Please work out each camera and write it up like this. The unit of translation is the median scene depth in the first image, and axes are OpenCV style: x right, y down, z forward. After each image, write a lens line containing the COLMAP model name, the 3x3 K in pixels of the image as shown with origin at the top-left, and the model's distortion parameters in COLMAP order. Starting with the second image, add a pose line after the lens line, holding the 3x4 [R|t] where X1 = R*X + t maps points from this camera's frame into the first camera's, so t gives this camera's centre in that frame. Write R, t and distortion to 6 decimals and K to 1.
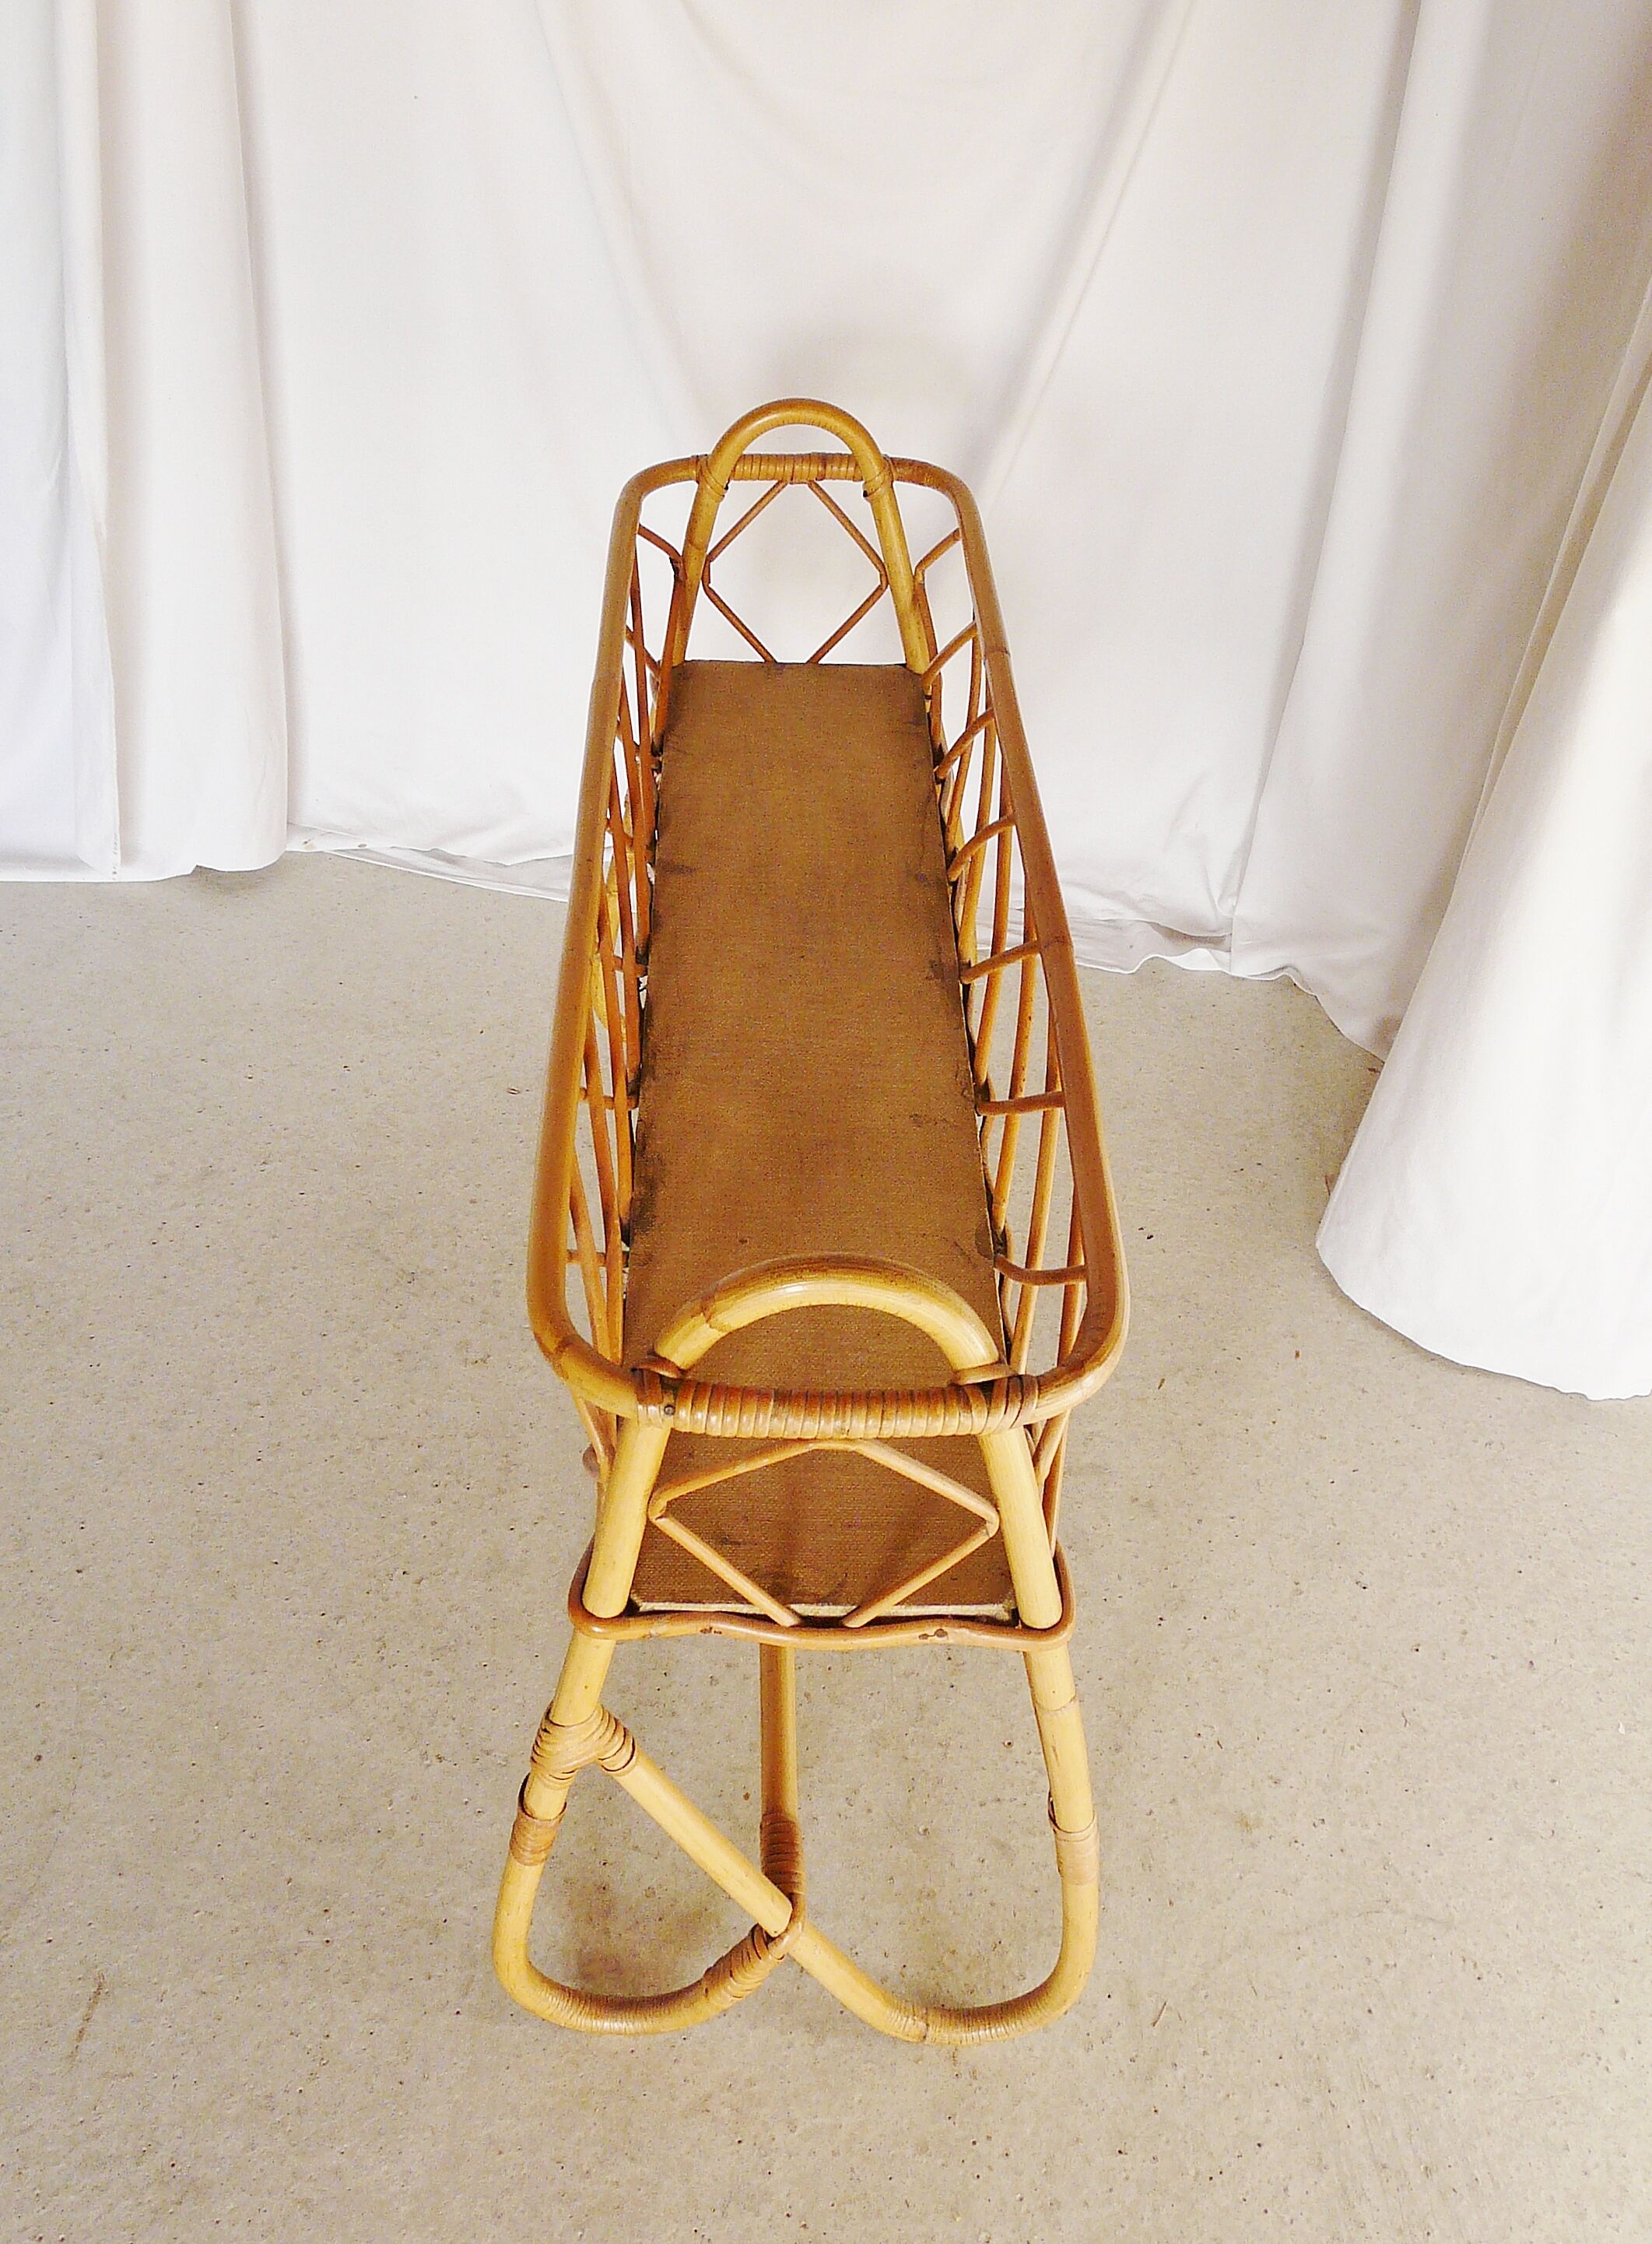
lens RADIAL K [[2157.4, 0, 831.0], [0, 2157.4, 1066.7], [0, 0, 1]] dist [-0.103049, 0.135975]
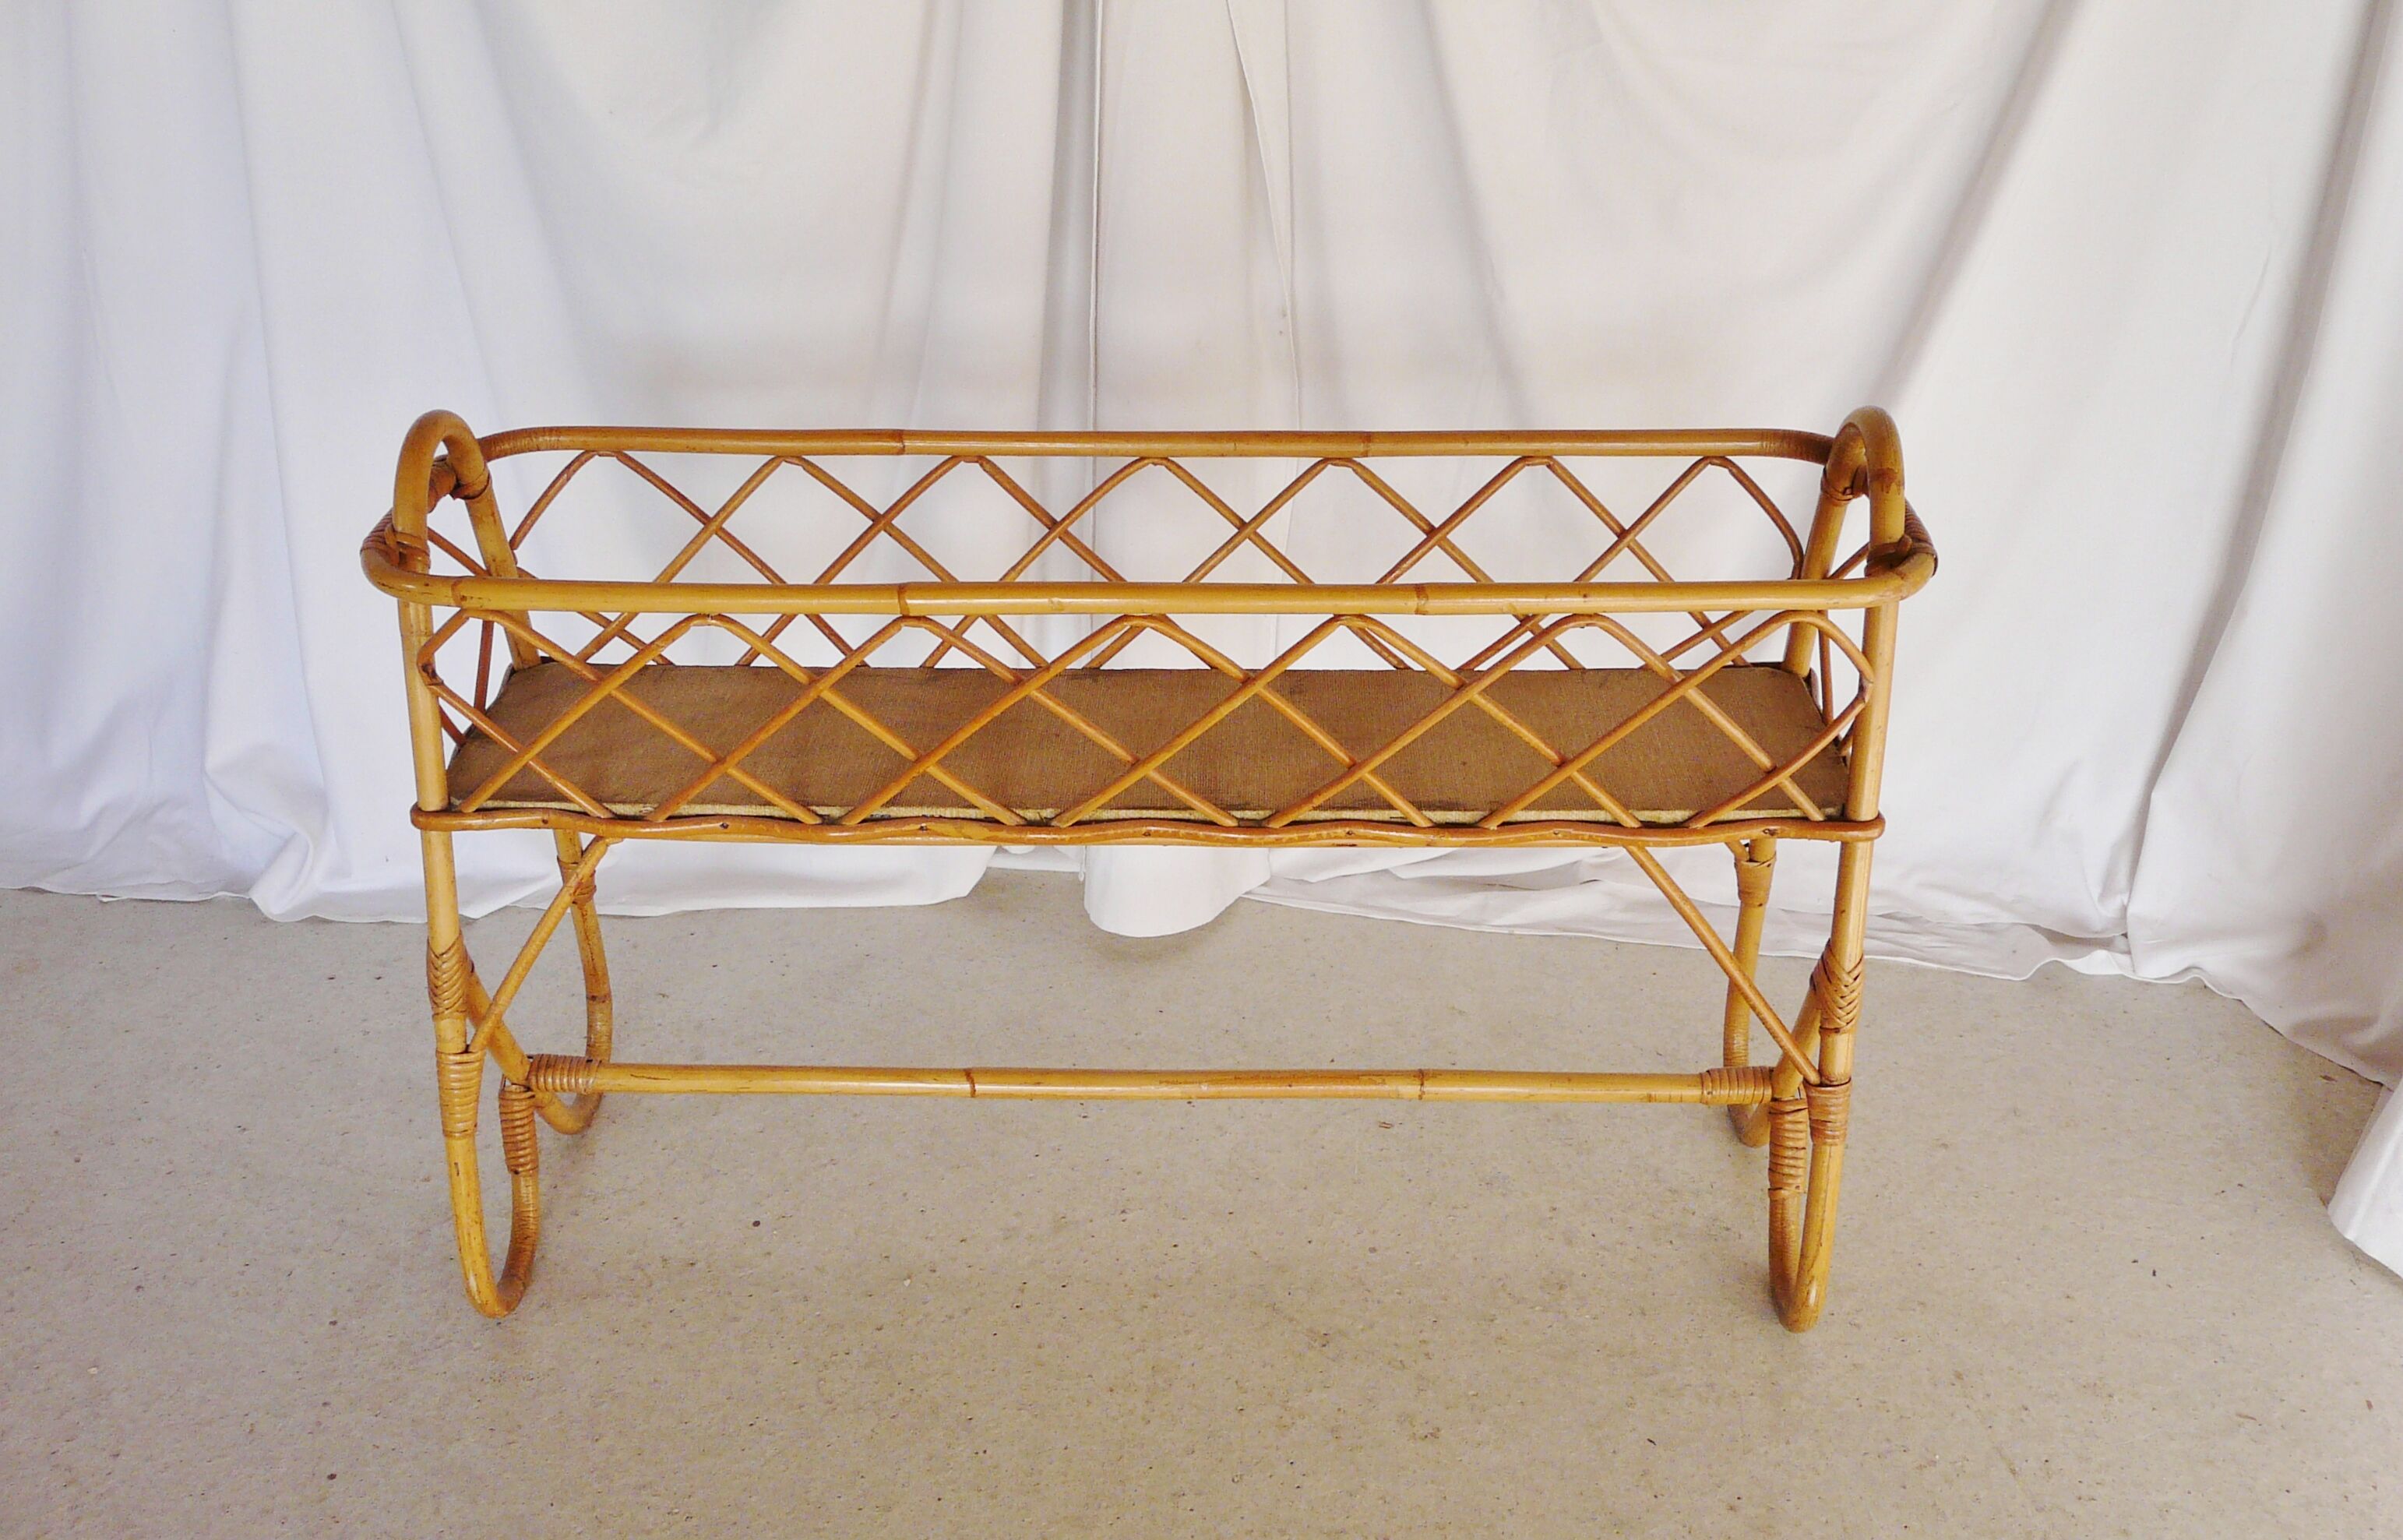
lens RADIAL K [[2163.3, 0, 1240.8], [0, 2163.3, 806.7], [0, 0, 1]] dist [-0.088052, 0.136817]
pose [[0.999612, -0.024370, -0.013518, -0.266179], [0.022064, 0.988394, -0.150302, 0.019527], [0.017024, 0.149945, 0.988548, 0.138631]]
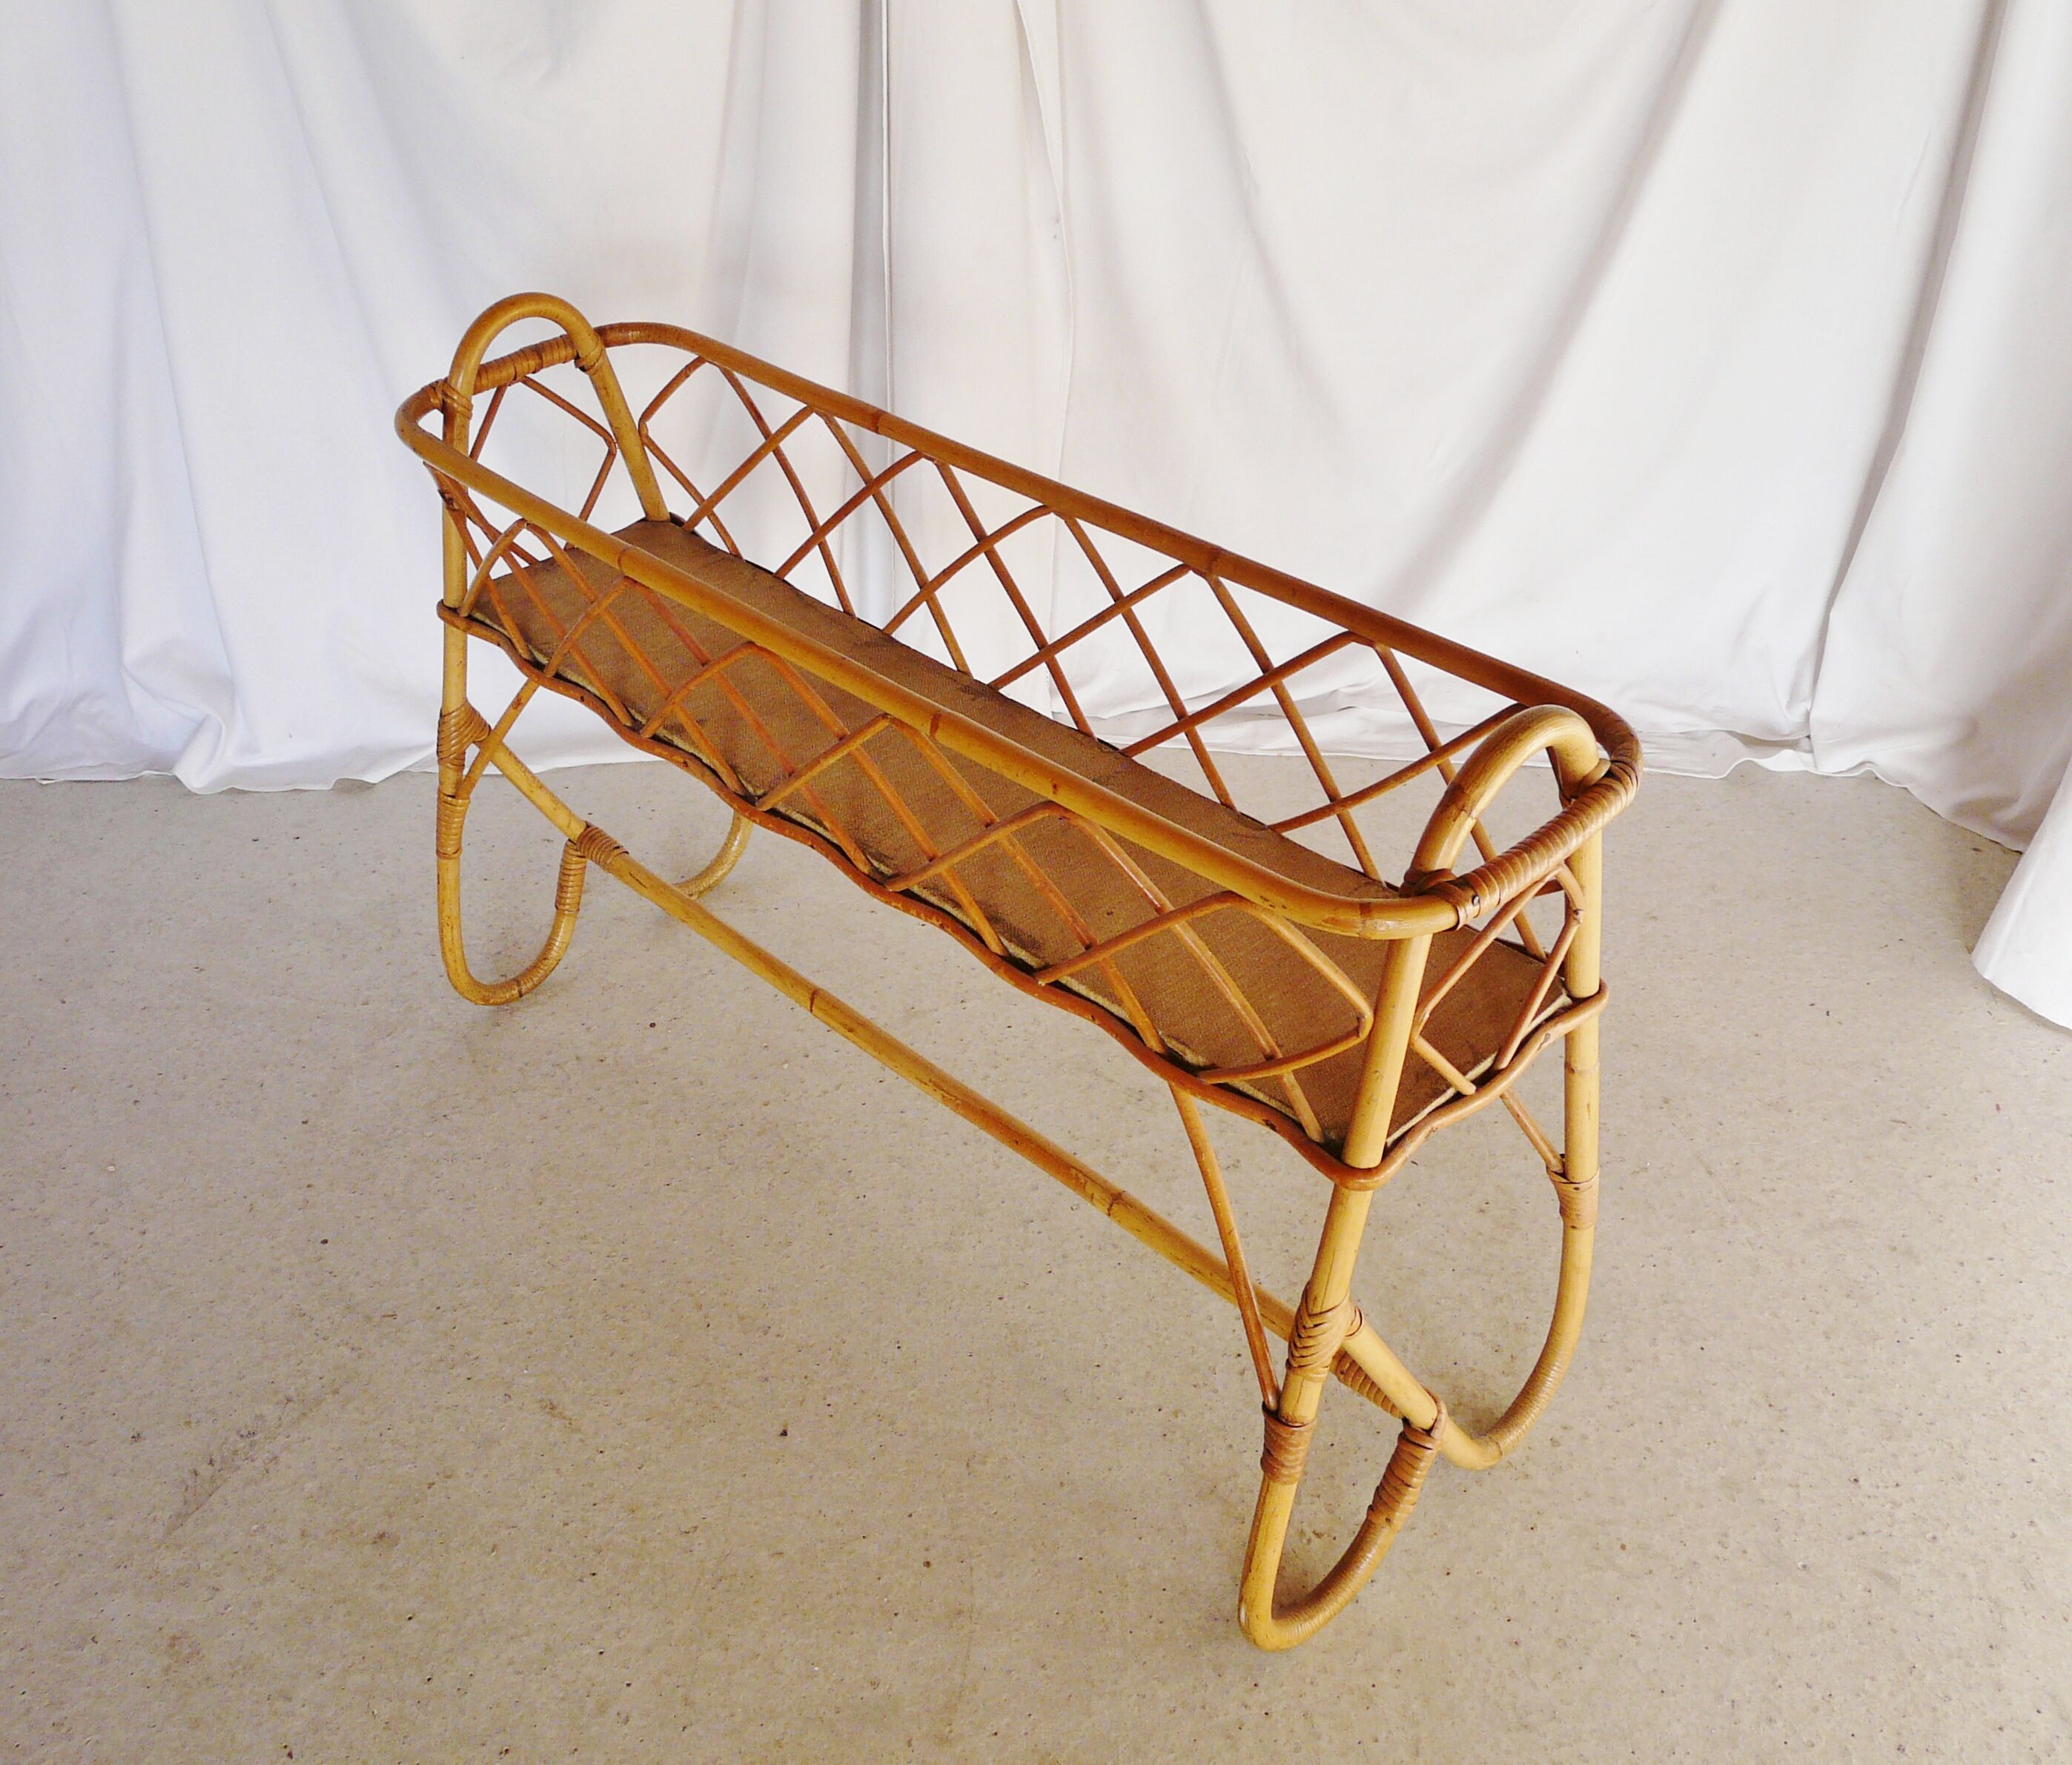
lens RADIAL K [[2068.3, 0, 1053.2], [0, 2068.3, 879.6], [0, 0, 1]] dist [-0.090956, 0.142718]
pose [[0.997756, -0.066768, 0.004981, -0.294920], [0.066934, 0.996518, -0.049712, 0.051644], [-0.001645, 0.049934, 0.998751, 0.001464]]
